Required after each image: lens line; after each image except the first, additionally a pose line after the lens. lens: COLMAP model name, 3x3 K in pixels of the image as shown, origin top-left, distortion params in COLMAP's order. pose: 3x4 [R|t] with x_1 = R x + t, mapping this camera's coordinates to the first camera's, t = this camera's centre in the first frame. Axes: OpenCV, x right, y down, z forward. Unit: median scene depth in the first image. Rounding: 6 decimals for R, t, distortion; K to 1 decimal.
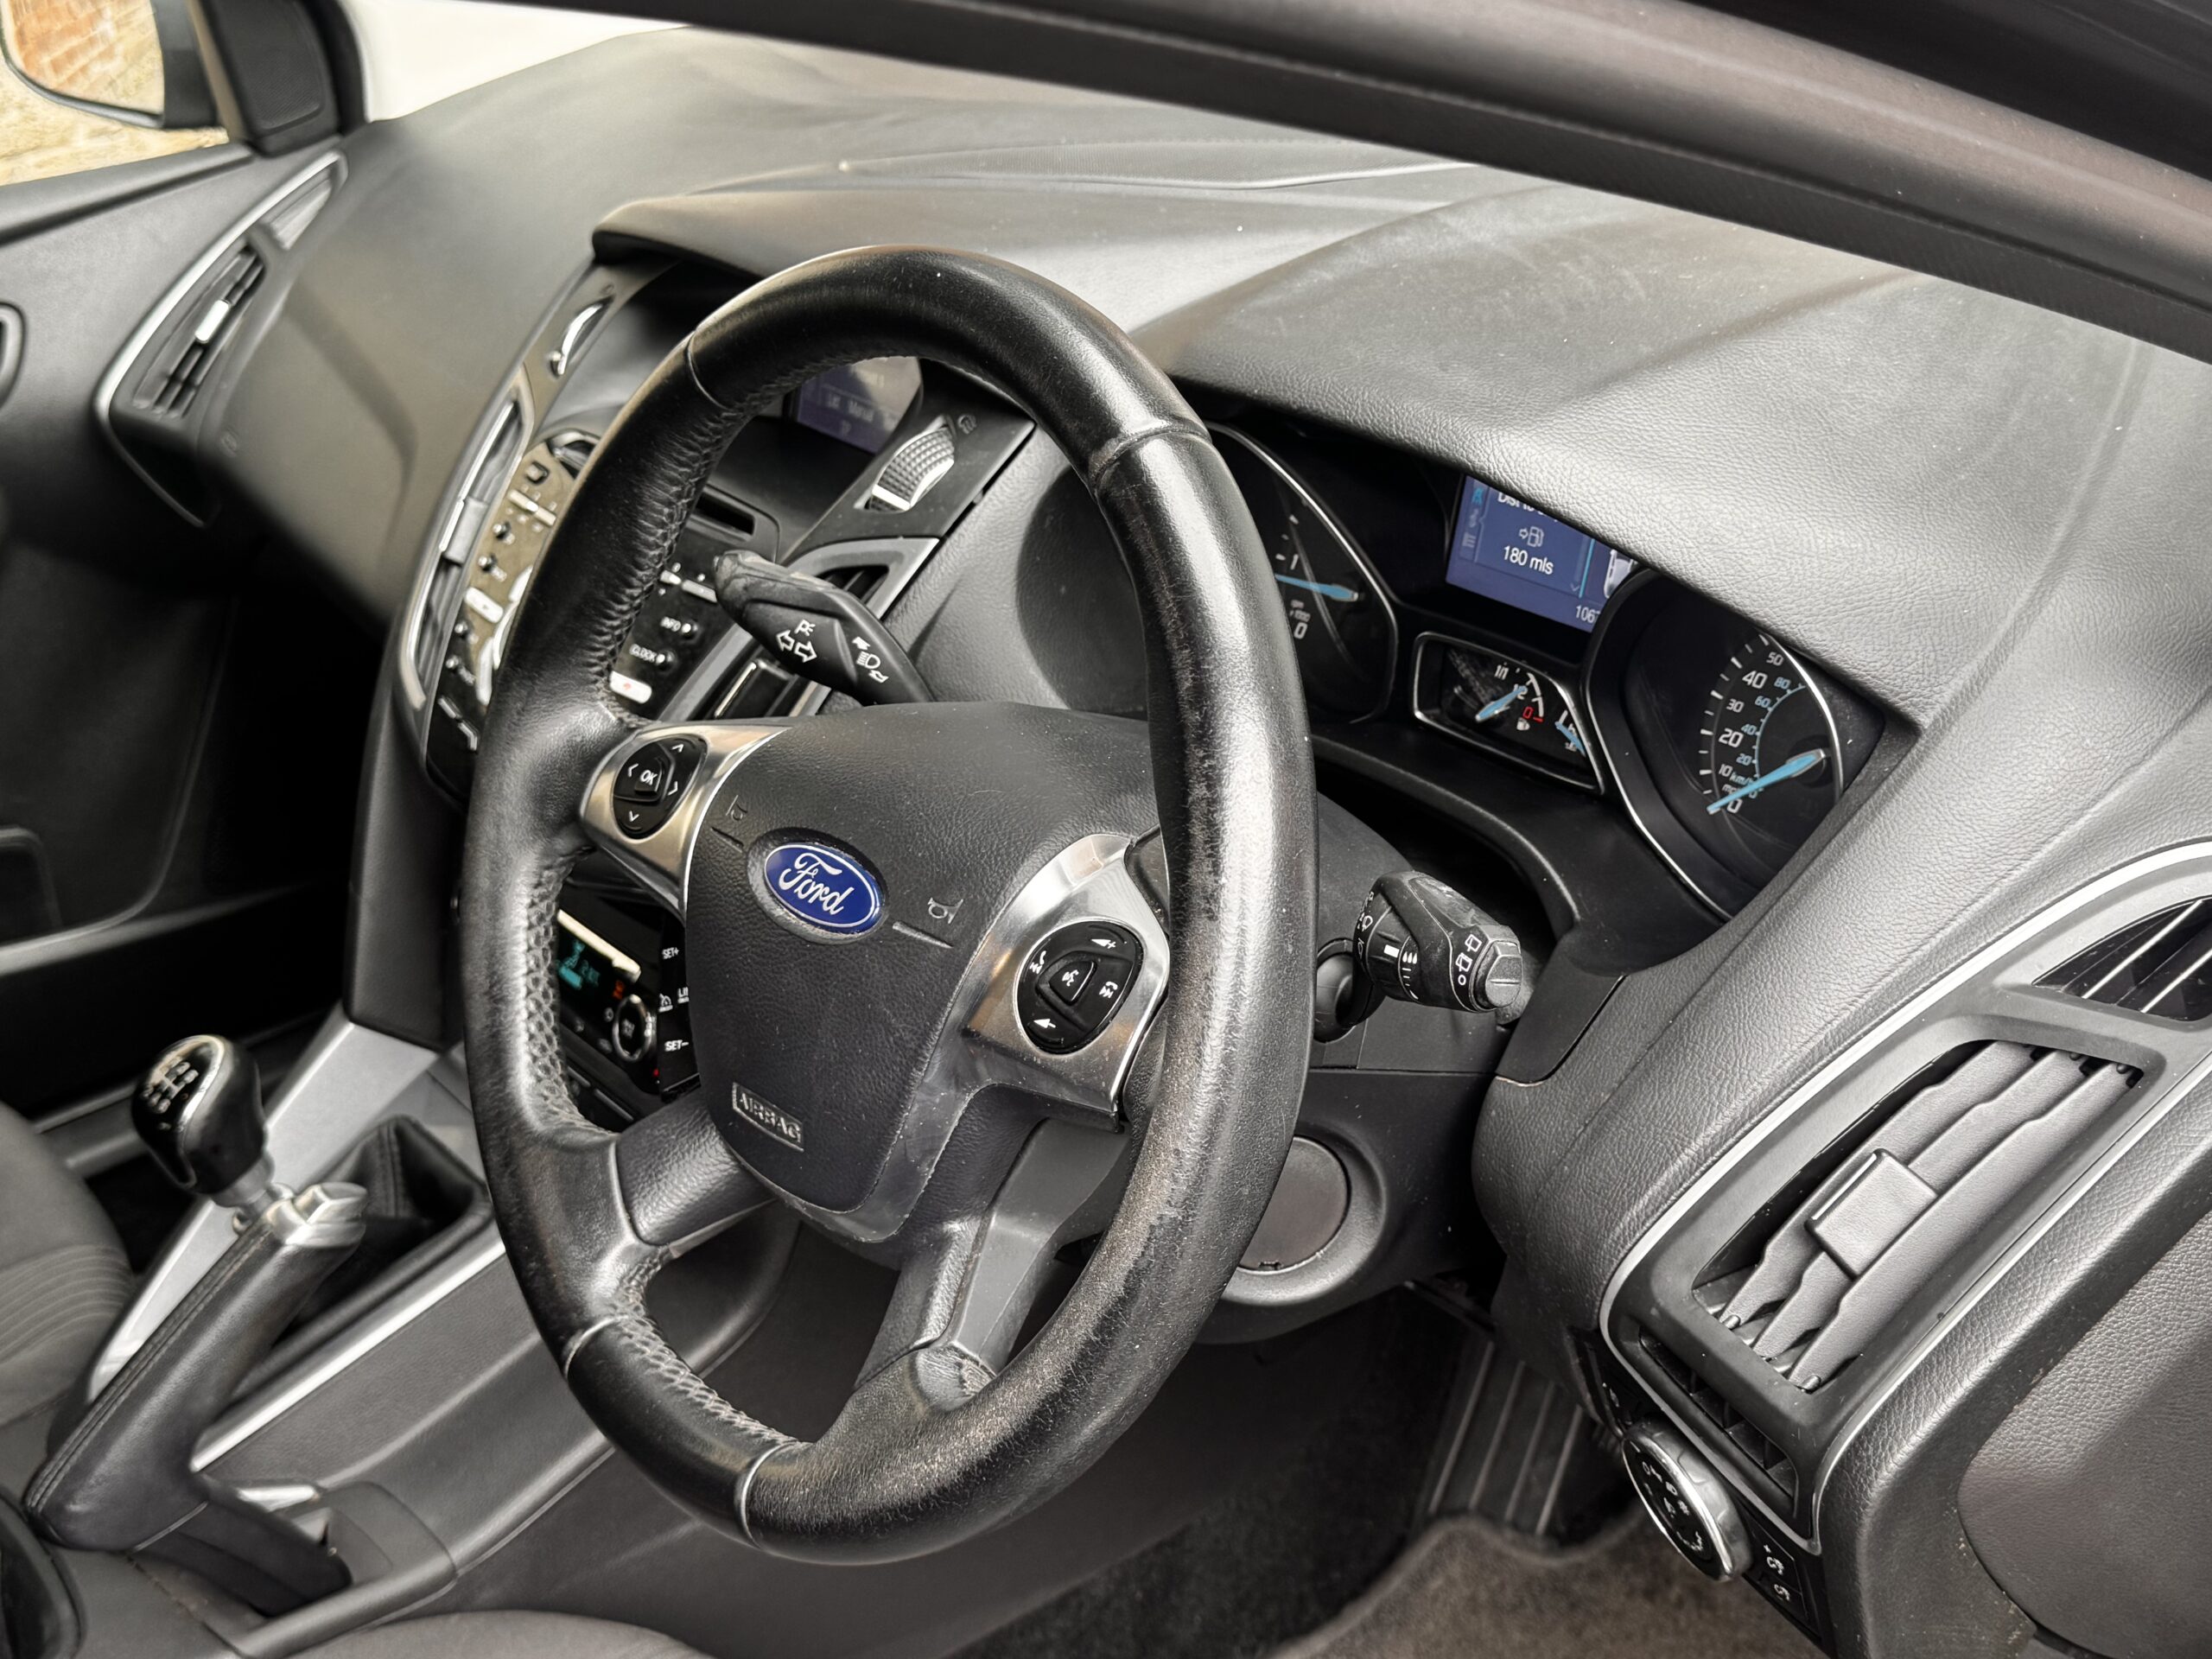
lens RADIAL K [[2531.0, 0, 1105.7], [0, 2531.0, 791.9], [0, 0, 1]] dist [0.178845, -0.406663]
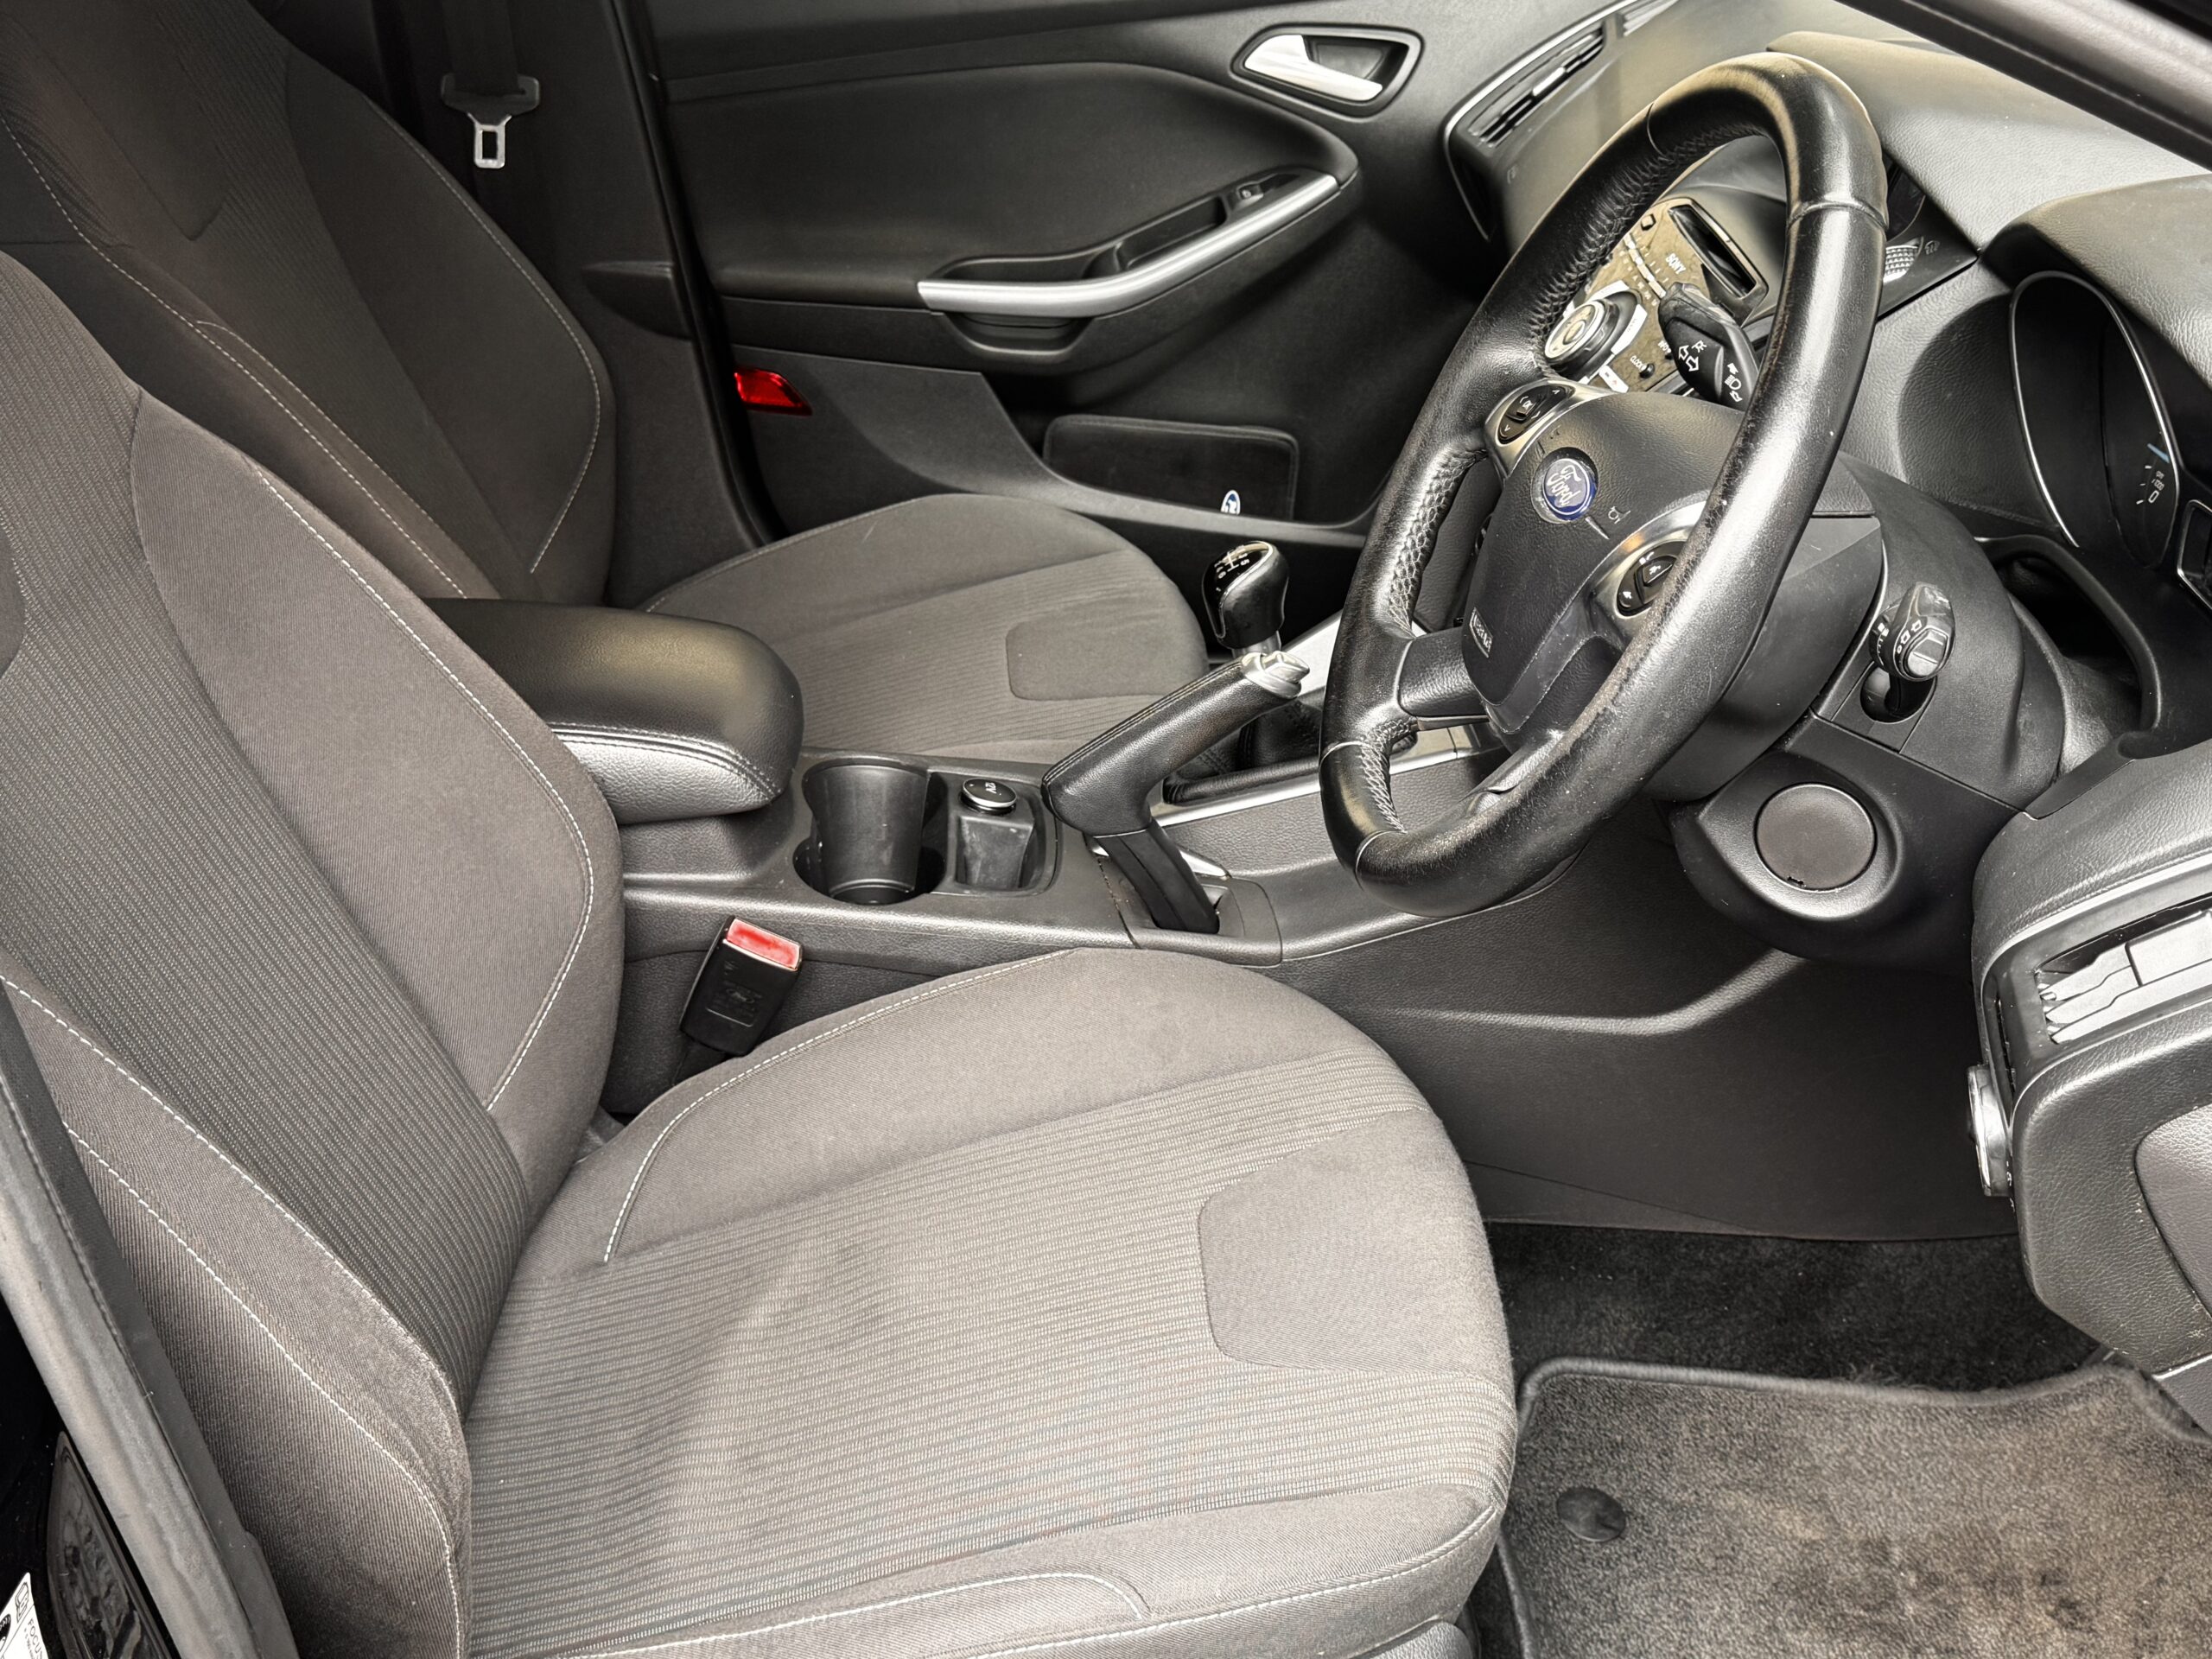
lens RADIAL K [[2531.0, 0, 1105.7], [0, 2531.0, 791.9], [0, 0, 1]] dist [0.178845, -0.406663]
pose [[0.799812, 0.359607, -0.480608, 0.359707], [-0.337380, 0.931556, 0.135565, 0.075187], [0.496464, 0.053721, 0.866394, -0.298108]]
